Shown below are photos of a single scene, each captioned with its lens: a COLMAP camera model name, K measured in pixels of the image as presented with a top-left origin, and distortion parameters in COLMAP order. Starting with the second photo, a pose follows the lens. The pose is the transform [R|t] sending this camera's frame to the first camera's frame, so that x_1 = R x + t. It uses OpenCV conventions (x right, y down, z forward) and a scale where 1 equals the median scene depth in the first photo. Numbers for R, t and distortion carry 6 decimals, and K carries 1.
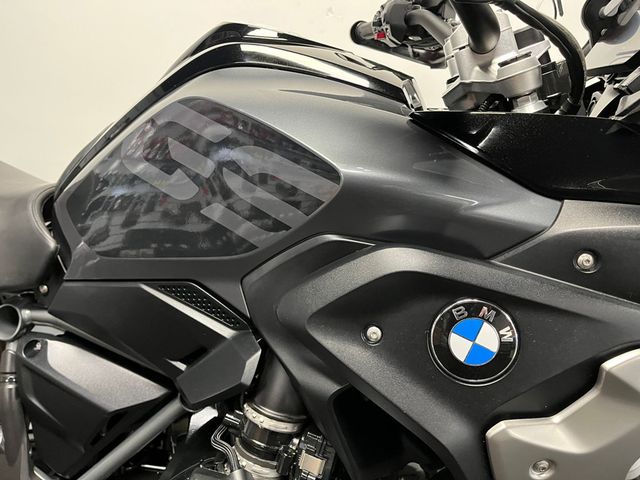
lens RADIAL K [[489.3, 0, 325.1], [0, 489.3, 240.4], [0, 0, 1]] dist [0.070706, -0.099942]
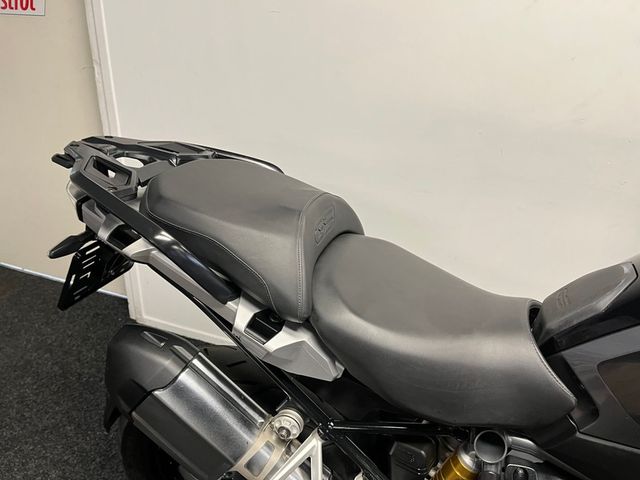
lens RADIAL K [[487.2, 0, 320.0], [0, 487.2, 240.0], [0, 0, 1]] dist [0.042629, 0.000369]
pose [[0.983625, 0.066869, -0.167365, -1.148221], [-0.049697, 0.993254, 0.104769, -0.498520], [0.173242, -0.094736, 0.980312, -0.100152]]
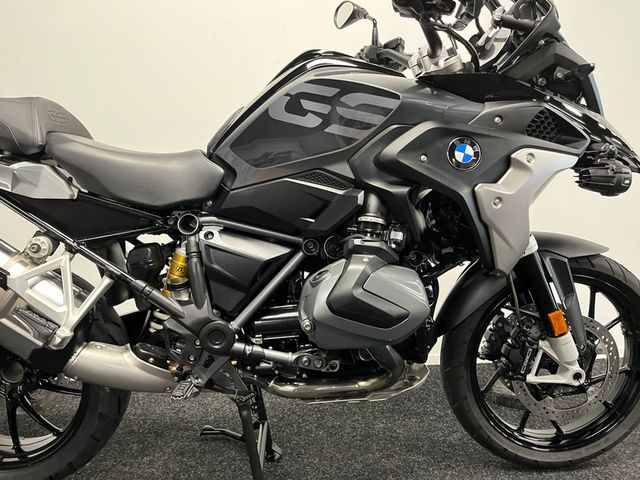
lens RADIAL K [[489.3, 0, 325.1], [0, 489.3, 240.4], [0, 0, 1]] dist [0.070706, -0.099942]
pose [[0.969998, -0.103493, 0.219985, -0.751888], [0.135893, 0.981117, -0.137632, 0.681116], [-0.201587, 0.163397, 0.965745, -0.921757]]
